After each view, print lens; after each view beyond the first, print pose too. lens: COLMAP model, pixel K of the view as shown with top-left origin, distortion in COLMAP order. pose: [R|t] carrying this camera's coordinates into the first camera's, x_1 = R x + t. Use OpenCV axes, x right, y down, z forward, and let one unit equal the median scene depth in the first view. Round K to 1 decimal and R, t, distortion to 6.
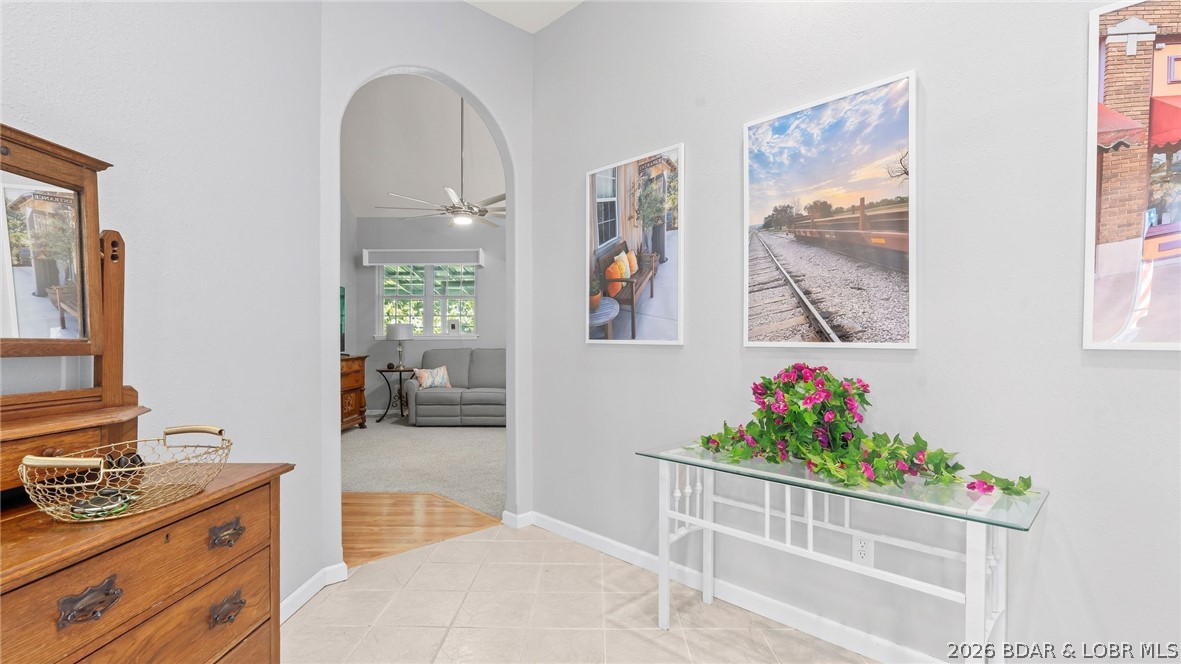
lens RADIAL K [[534.4, 0, 582.0], [0, 534.4, 337.2], [0, 0, 1]] dist [0.000700, 0.001053]
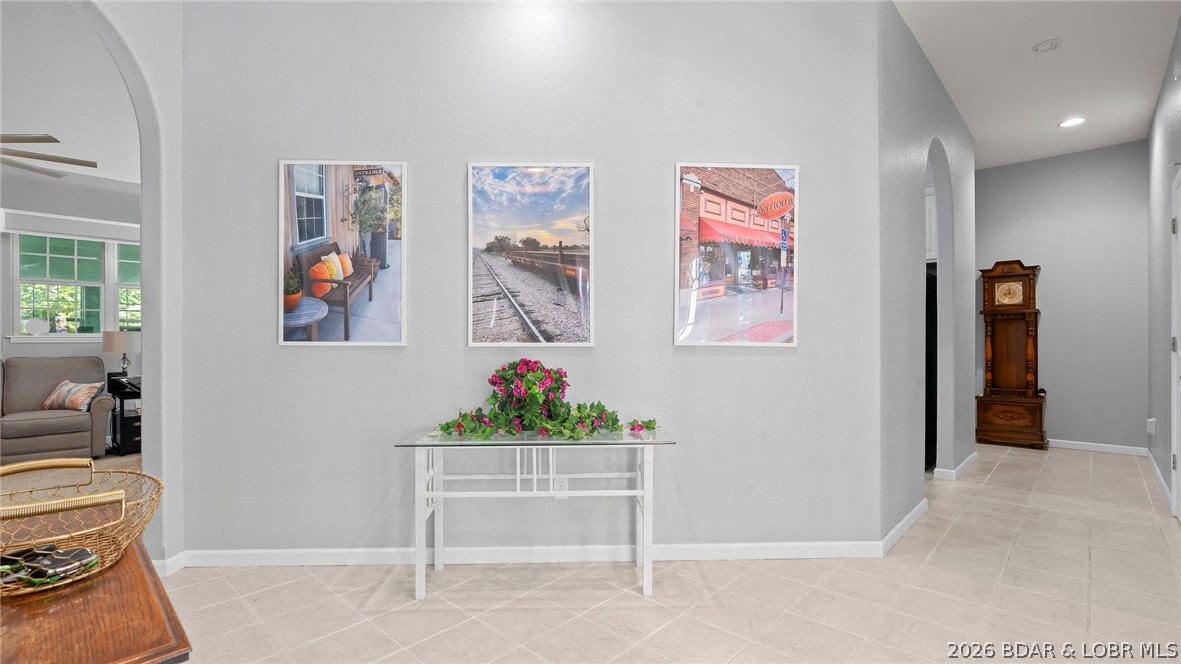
lens RADIAL K [[529.9, 0, 593.0], [0, 529.9, 334.2], [0, 0, 1]] dist [-0.002901, -0.000005]
pose [[0.683023, 0.004102, 0.730386, -0.392040], [0.000370, 0.999982, -0.005963, -0.003616], [-0.730397, 0.004344, 0.683009, -0.024044]]
